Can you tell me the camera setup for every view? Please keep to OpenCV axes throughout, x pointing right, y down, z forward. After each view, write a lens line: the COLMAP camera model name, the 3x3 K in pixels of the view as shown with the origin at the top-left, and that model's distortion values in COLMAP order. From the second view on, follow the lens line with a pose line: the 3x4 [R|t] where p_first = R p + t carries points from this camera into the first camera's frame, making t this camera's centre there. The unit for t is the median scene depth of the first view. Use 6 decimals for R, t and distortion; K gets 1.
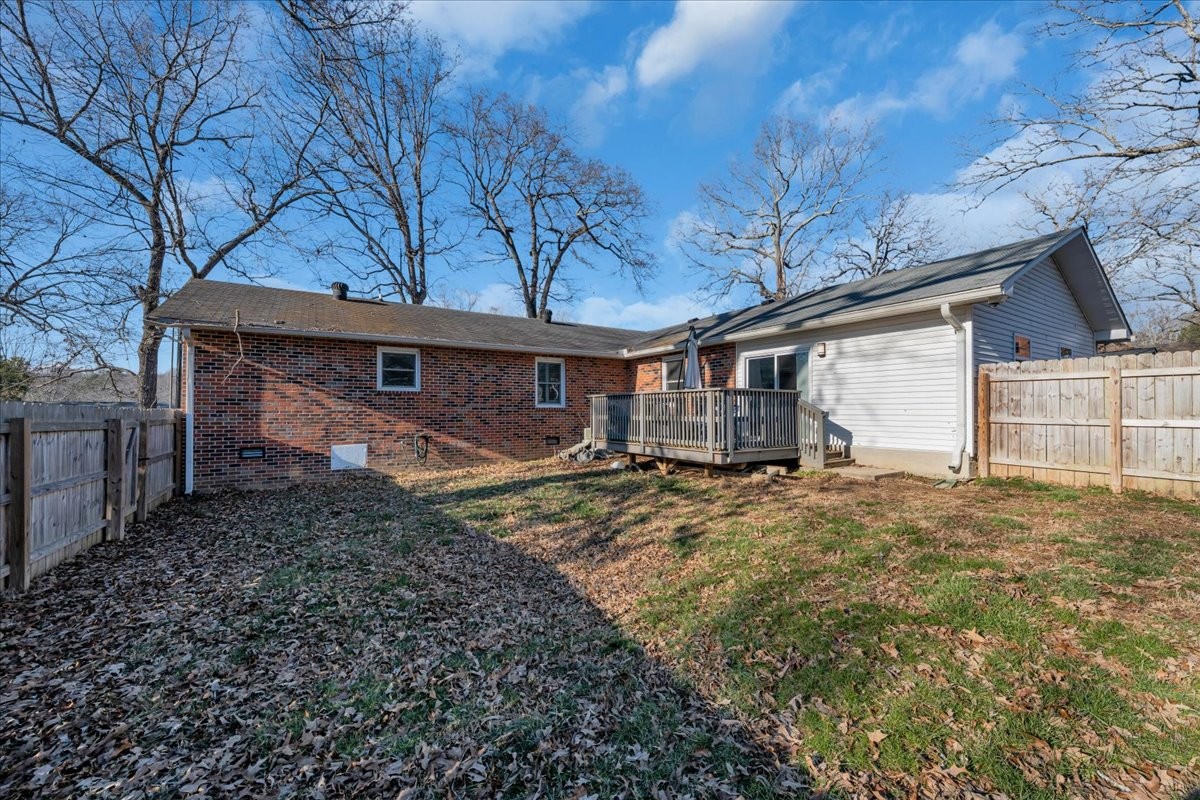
lens RADIAL K [[441.2, 0, 579.2], [0, 441.2, 401.6], [0, 0, 1]] dist [-0.001730, -0.000228]
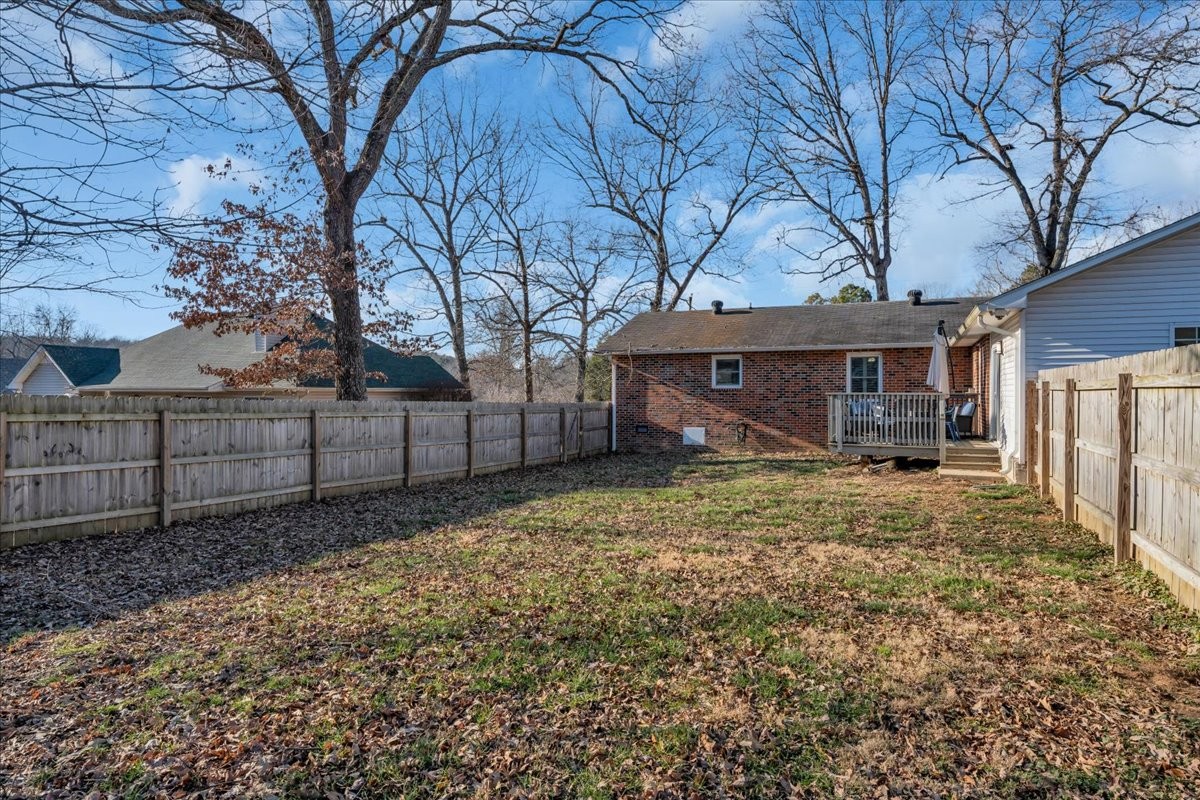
lens RADIAL K [[518.7, 0, 599.4], [0, 518.7, 395.7], [0, 0, 1]] dist [0.000665, -0.000008]
pose [[0.596719, 0.002747, -0.802445, 0.584558], [0.013627, 0.999815, 0.013556, -0.028025], [0.802334, -0.019024, 0.596571, -0.211795]]
